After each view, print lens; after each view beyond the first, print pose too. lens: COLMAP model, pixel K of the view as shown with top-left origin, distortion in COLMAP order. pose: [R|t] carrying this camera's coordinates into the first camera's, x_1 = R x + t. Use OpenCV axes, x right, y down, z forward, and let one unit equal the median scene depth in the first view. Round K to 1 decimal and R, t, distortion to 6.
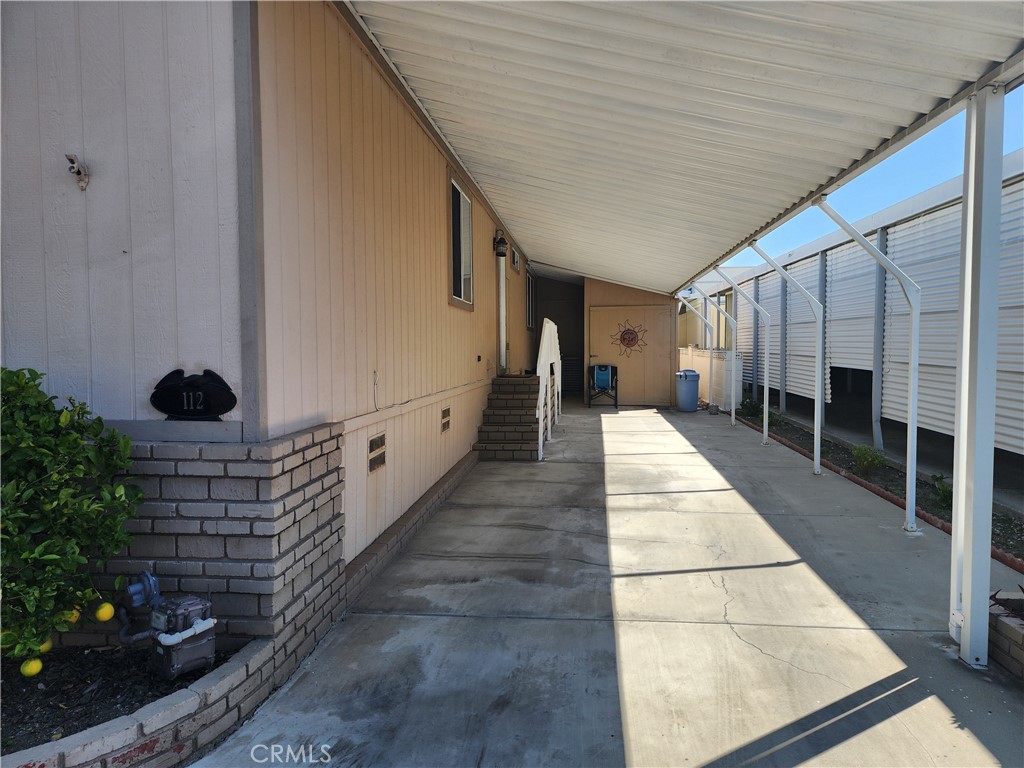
lens RADIAL K [[702.7, 0, 511.5], [0, 702.7, 384.5], [0, 0, 1]] dist [0.036349, -0.038843]
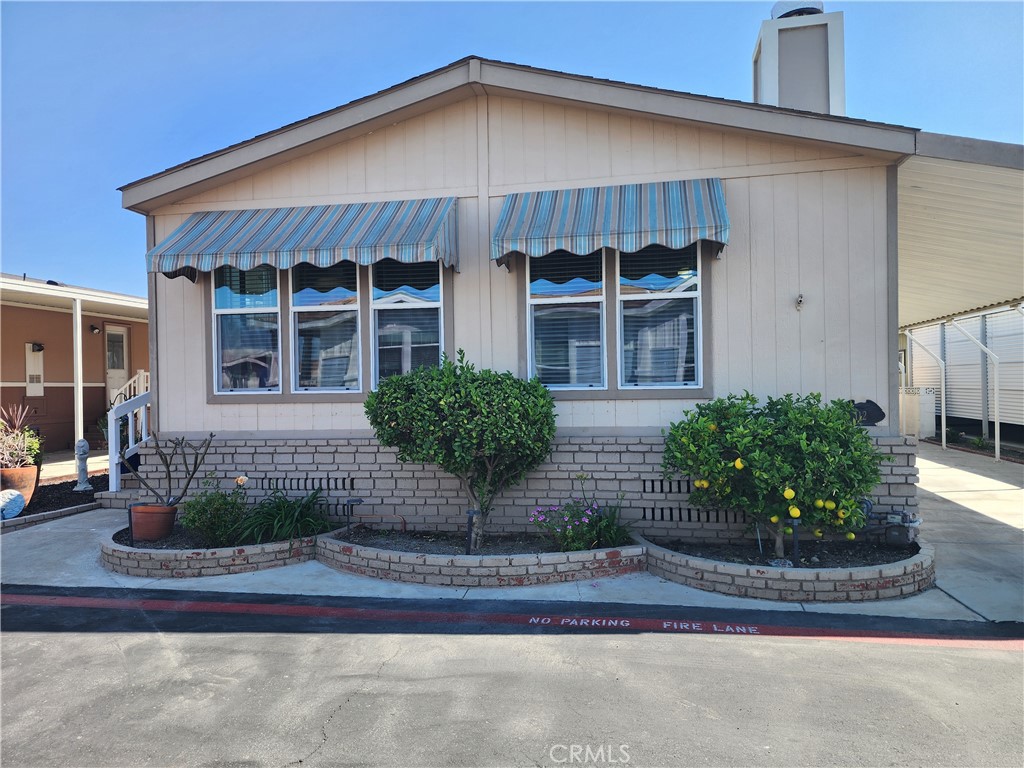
lens RADIAL K [[702.7, 0, 512.2], [0, 702.7, 383.9], [0, 0, 1]] dist [0.036349, -0.038843]
pose [[0.993219, -0.011080, -0.115729, -1.185130], [0.004675, 0.998449, -0.055471, 0.039229], [0.116164, 0.054554, 0.991731, -1.067416]]
